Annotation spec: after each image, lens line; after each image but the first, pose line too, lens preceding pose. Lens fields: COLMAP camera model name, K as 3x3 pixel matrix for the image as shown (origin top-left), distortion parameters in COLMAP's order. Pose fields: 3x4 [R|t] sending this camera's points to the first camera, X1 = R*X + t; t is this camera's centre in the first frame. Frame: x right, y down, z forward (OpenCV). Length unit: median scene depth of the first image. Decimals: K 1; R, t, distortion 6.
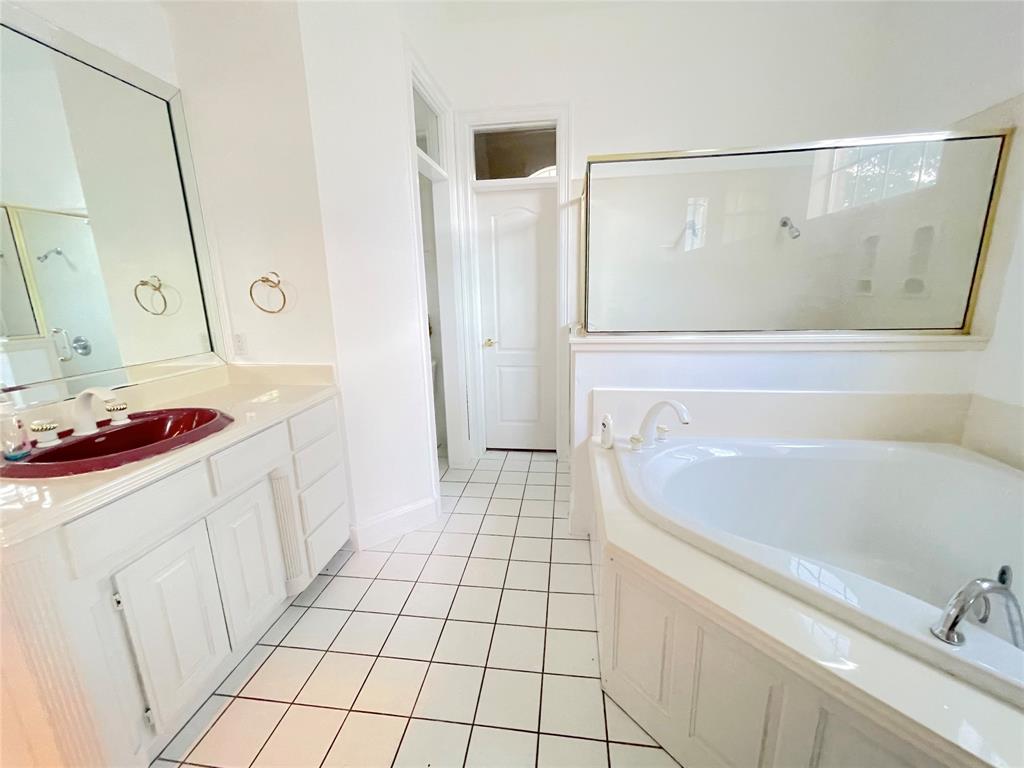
lens RADIAL K [[414.0, 0, 512.0], [0, 414.0, 384.0], [0, 0, 1]] dist [0.000532, 0.000264]
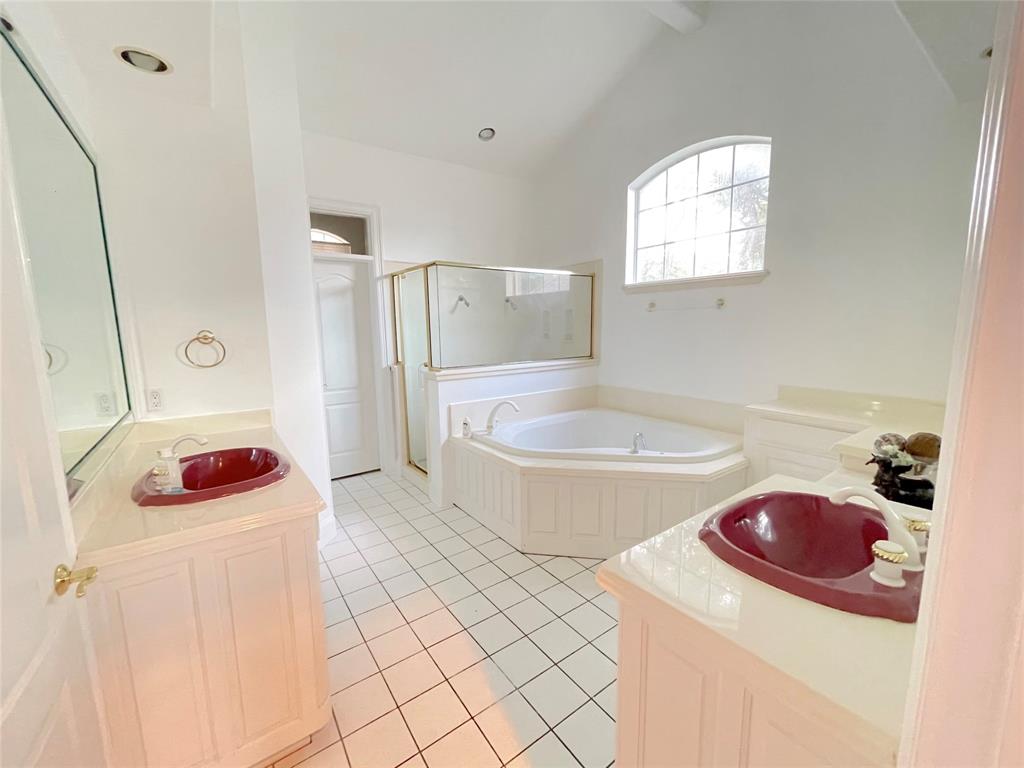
lens RADIAL K [[414.0, 0, 512.0], [0, 414.0, 384.0], [0, 0, 1]] dist [0.000532, 0.000264]
pose [[0.724733, -0.084986, 0.683768, -0.721453], [0.152002, 0.987636, -0.038354, 0.034282], [-0.672055, 0.131731, 0.728690, -0.308473]]
